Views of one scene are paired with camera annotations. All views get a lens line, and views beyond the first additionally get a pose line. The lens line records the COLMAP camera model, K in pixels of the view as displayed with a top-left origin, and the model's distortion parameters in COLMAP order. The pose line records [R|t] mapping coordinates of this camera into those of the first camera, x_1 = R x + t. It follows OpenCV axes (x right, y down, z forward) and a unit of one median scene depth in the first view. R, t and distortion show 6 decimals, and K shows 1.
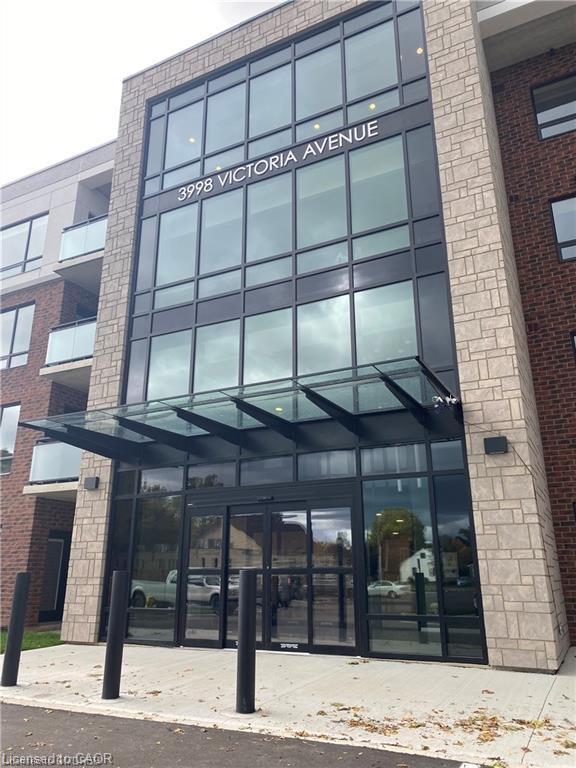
lens RADIAL K [[603.4, 0, 288.0], [0, 603.4, 384.0], [0, 0, 1]] dist [-0.000625, -0.001023]
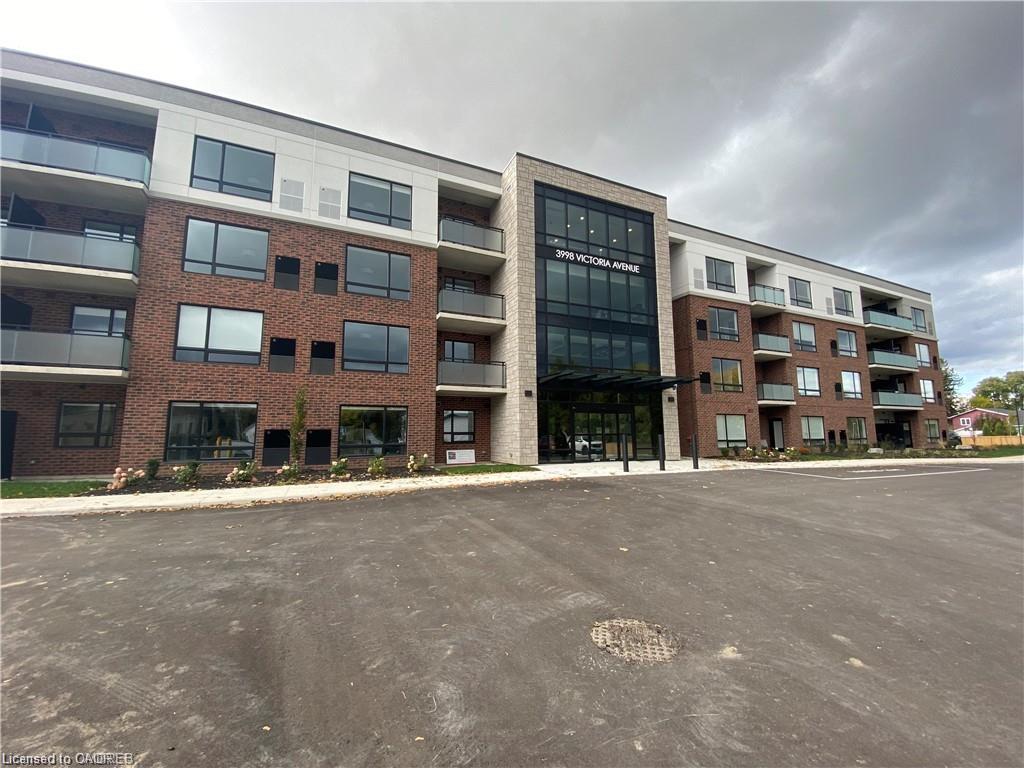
lens RADIAL K [[405.2, 0, 512.0], [0, 405.2, 384.0], [0, 0, 1]] dist [0.000250, 0.000011]
pose [[0.641275, 0.089125, 0.762118, -1.967283], [-0.241602, 0.966164, 0.090307, 0.028622], [-0.728282, -0.242041, 0.641109, 0.210496]]
